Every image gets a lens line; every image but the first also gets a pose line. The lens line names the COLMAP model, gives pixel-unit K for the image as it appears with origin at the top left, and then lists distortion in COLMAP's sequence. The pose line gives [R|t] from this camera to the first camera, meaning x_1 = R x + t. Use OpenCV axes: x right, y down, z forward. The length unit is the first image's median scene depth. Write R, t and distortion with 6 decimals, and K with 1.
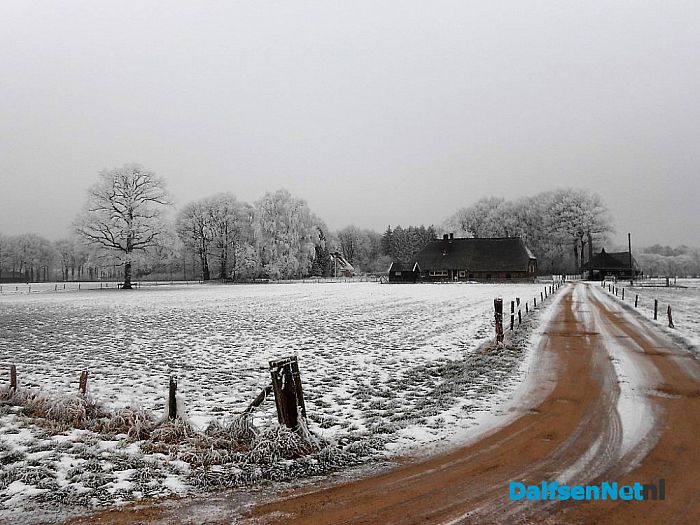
lens RADIAL K [[573.9, 0, 350.0], [0, 573.9, 262.5], [0, 0, 1]] dist [0.041466, -0.002345]
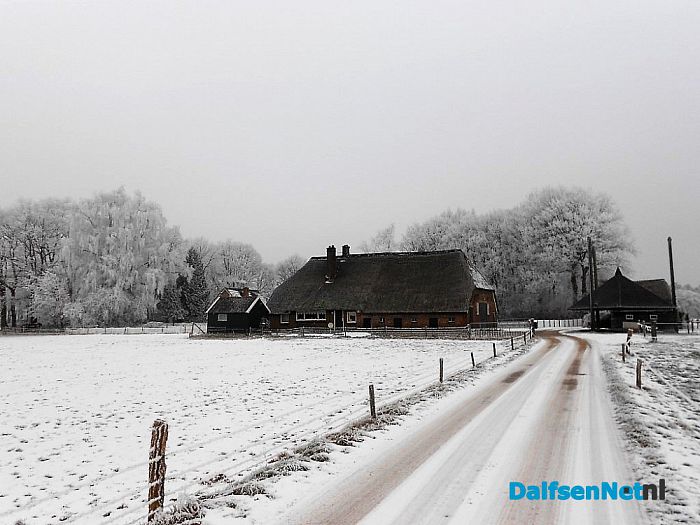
lens RADIAL K [[573.9, 0, 350.0], [0, 573.9, 262.5], [0, 0, 1]] dist [0.041466, -0.002345]
pose [[0.999873, -0.002054, -0.015781, 0.159586], [0.000874, 0.997228, -0.074406, 0.006491], [0.015890, 0.074383, 0.997103, 0.370527]]
